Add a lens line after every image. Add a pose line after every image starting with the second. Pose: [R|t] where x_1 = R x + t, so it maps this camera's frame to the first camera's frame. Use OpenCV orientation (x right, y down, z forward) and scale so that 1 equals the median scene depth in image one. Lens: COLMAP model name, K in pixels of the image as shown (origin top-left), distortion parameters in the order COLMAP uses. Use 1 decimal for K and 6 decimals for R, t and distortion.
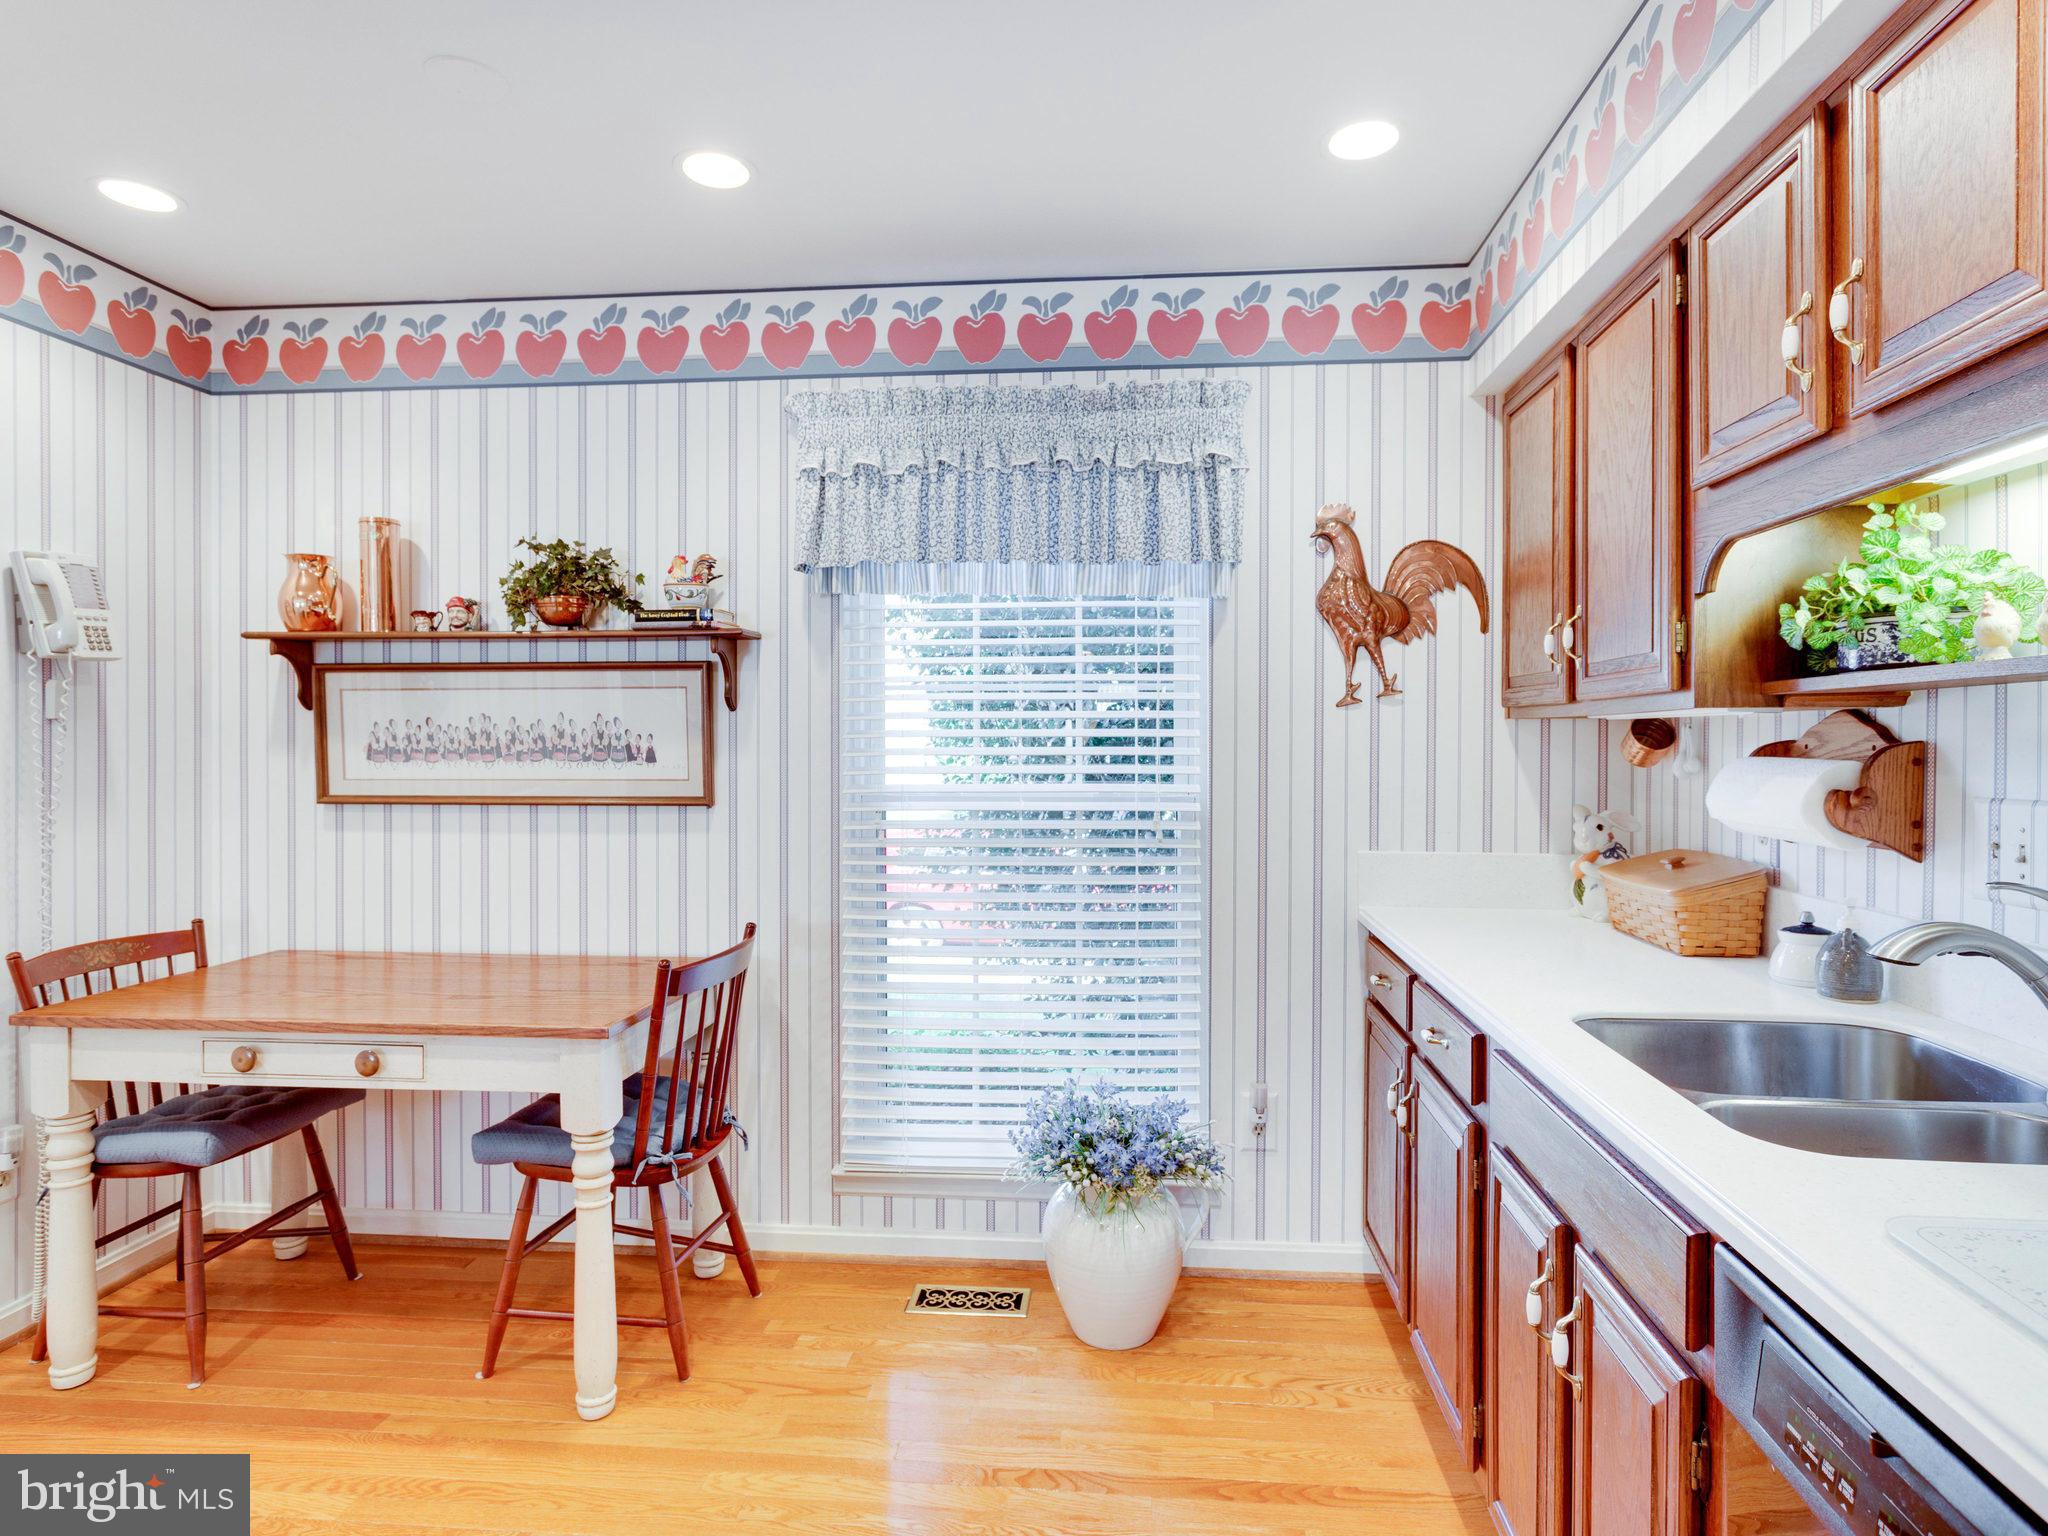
lens RADIAL K [[1108.2, 0, 1048.5], [0, 1108.2, 756.2], [0, 0, 1]] dist [-0.004359, 0.000005]
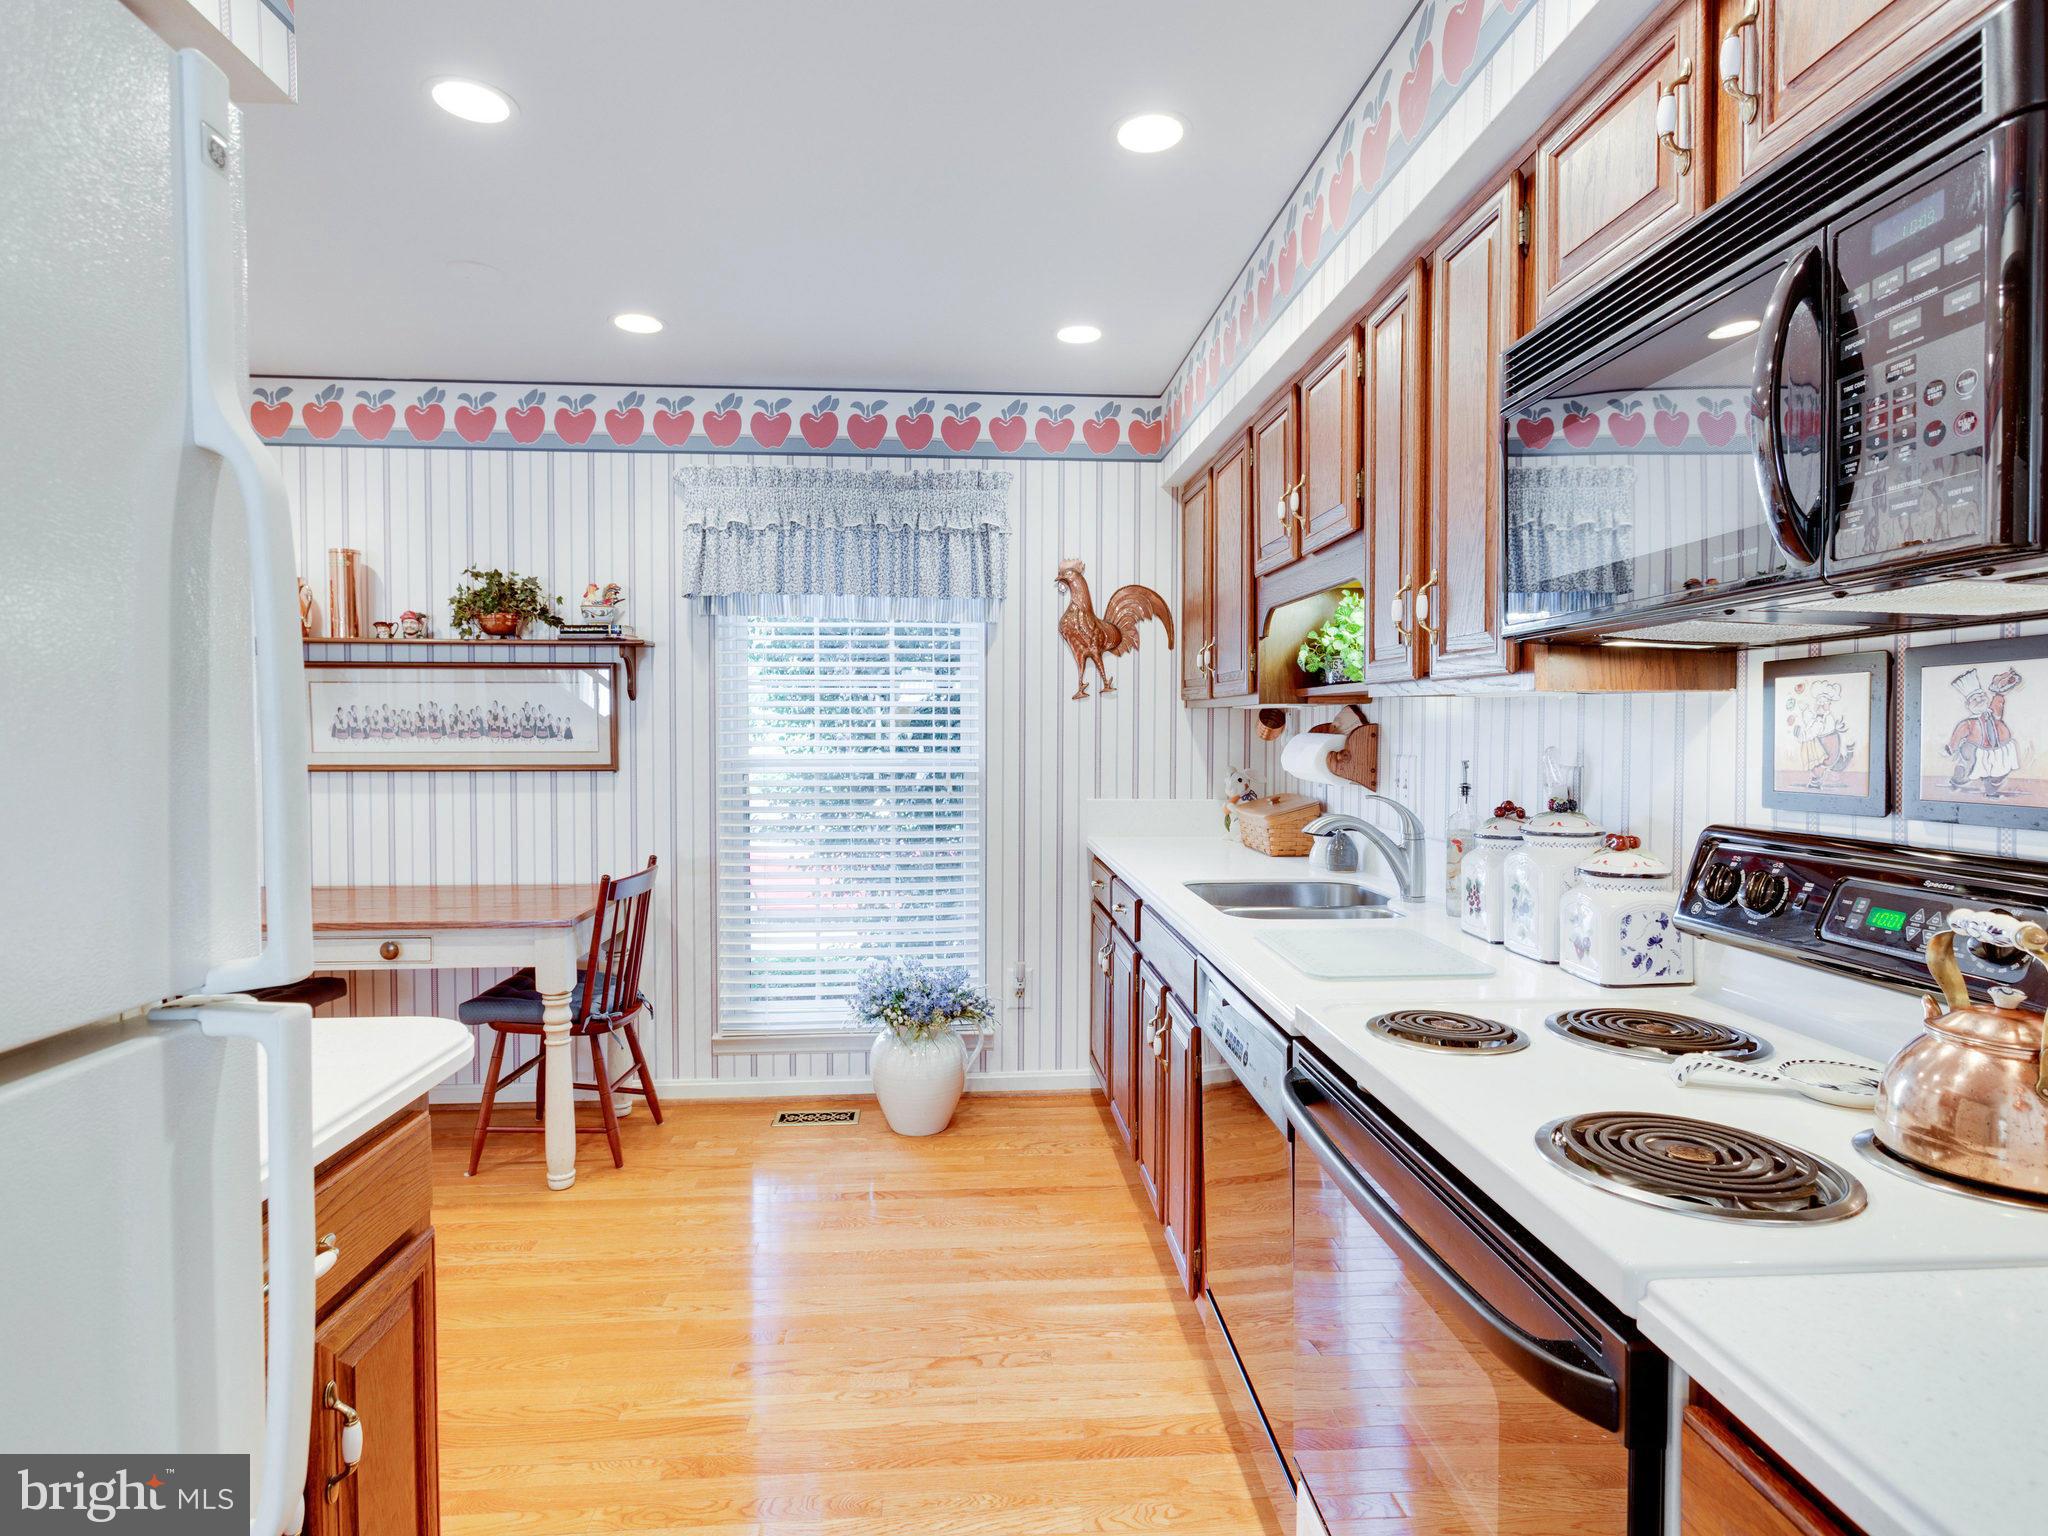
lens RADIAL K [[1108.2, 0, 1018.5], [0, 1108.2, 756.8], [0, 0, 1]] dist [-0.004359, 0.000005]
pose [[0.988451, -0.003734, 0.151493, -0.028149], [0.001106, 0.999848, 0.017425, 0.005038], [-0.151535, -0.017057, 0.988305, -0.415336]]
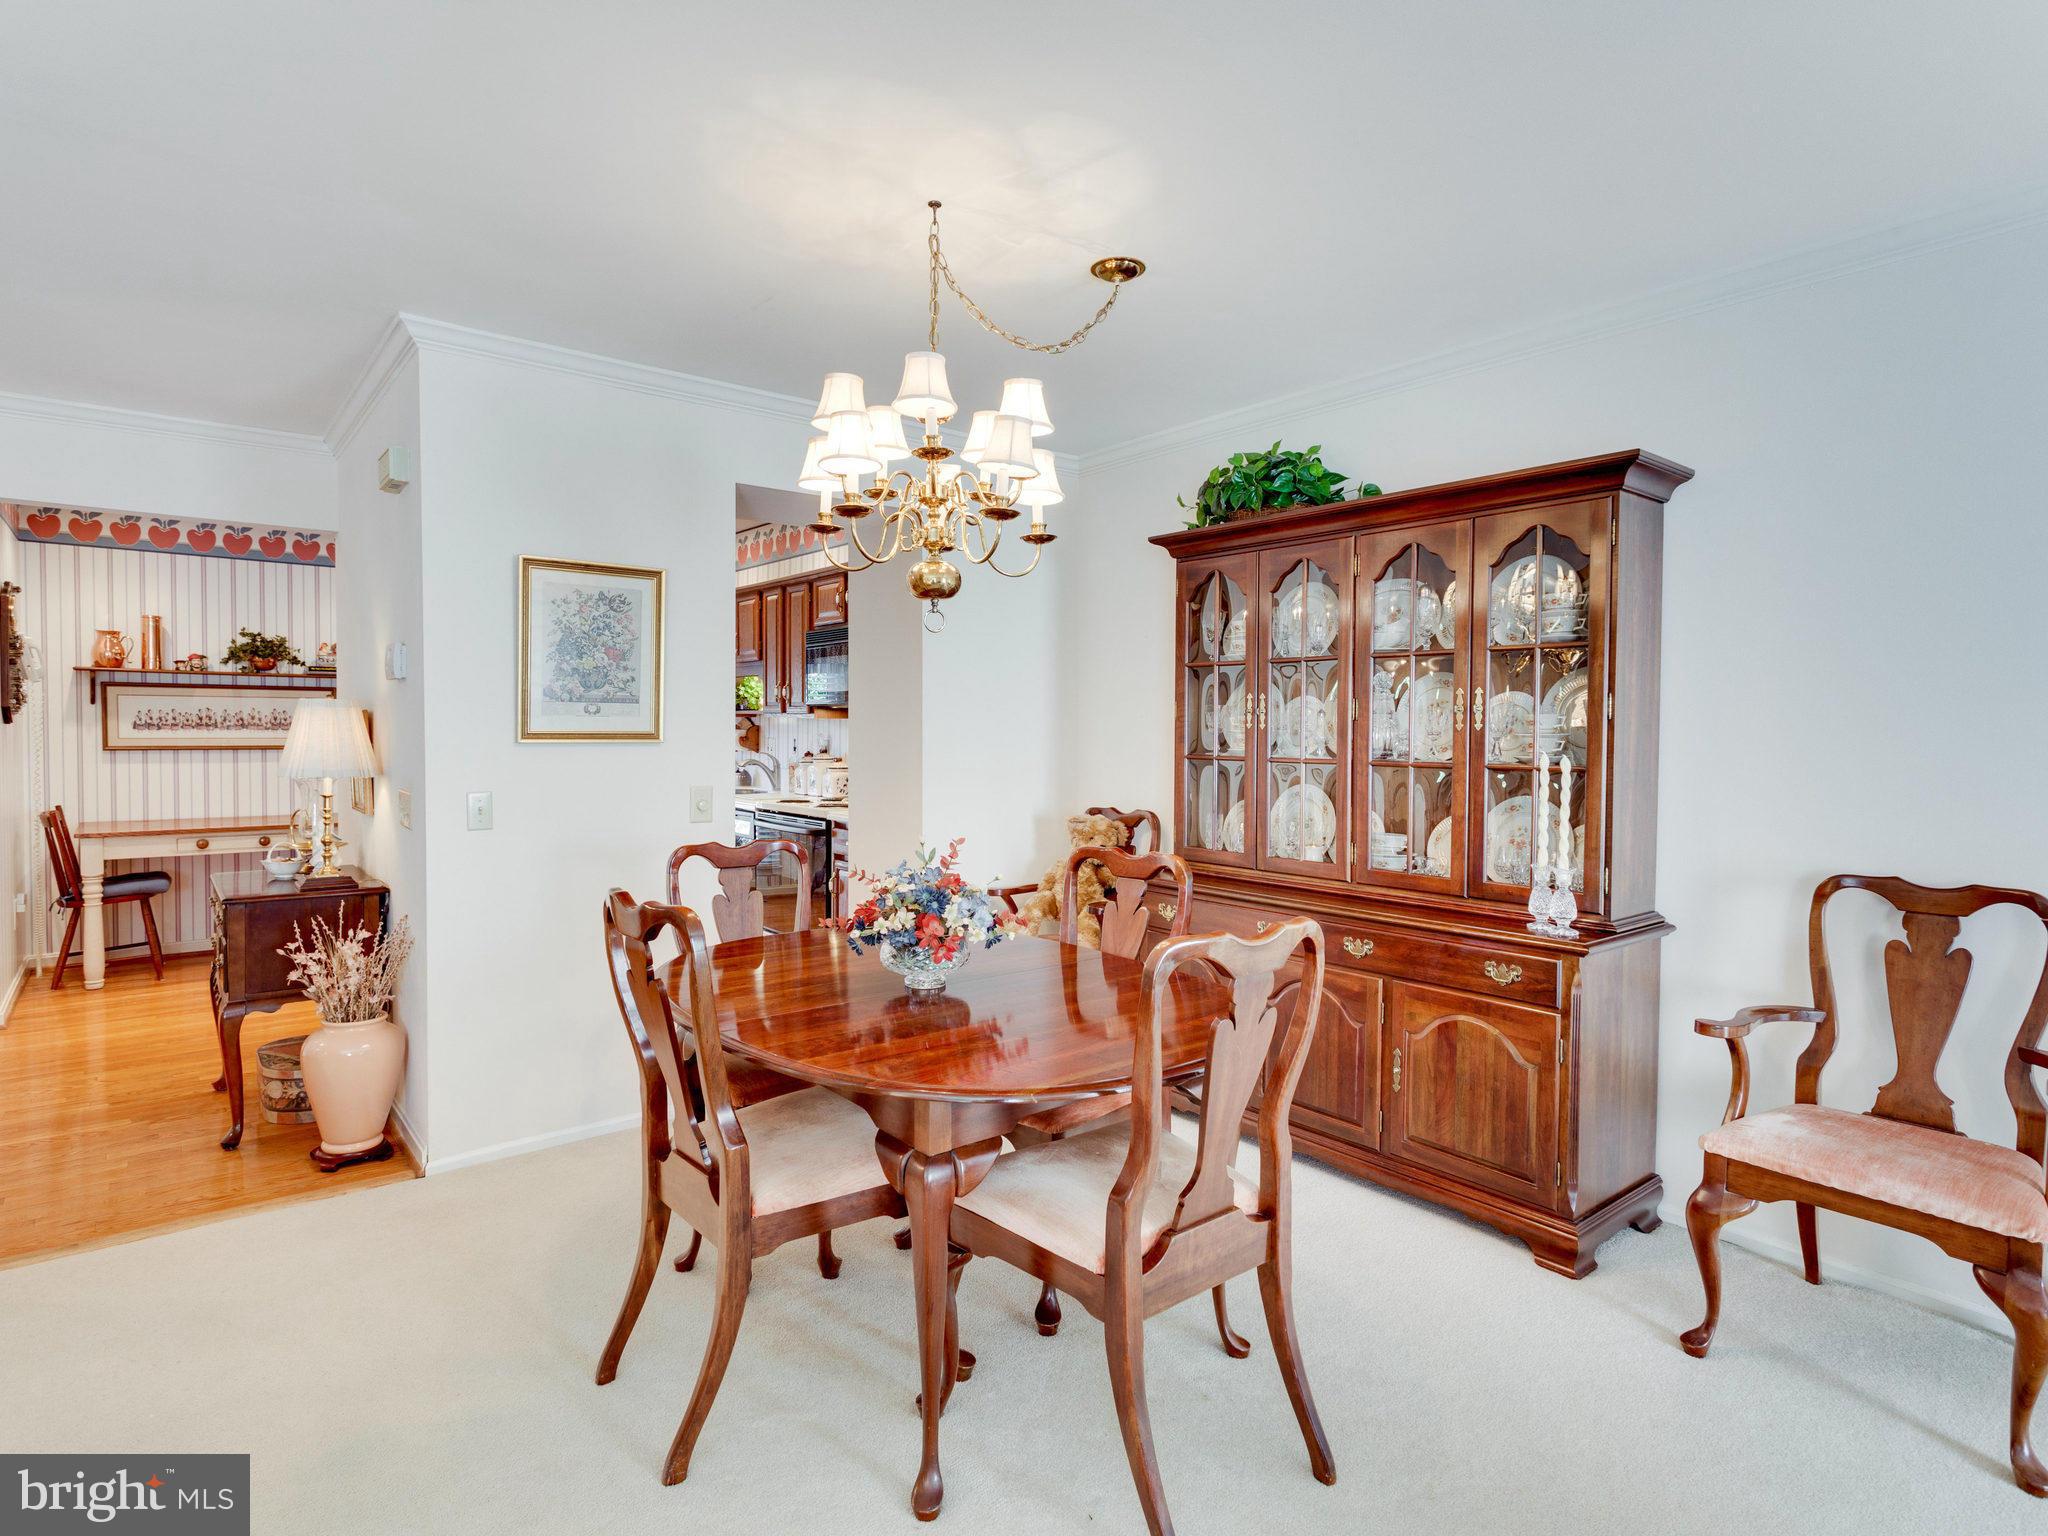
lens RADIAL K [[1108.2, 0, 1035.0], [0, 1108.2, 756.7], [0, 0, 1]] dist [-0.004359, 0.000005]
pose [[0.719196, -0.014267, 0.694661, -0.909531], [-0.001124, 0.999764, 0.021696, 0.008958], [-0.694807, -0.016384, 0.719010, -1.804933]]
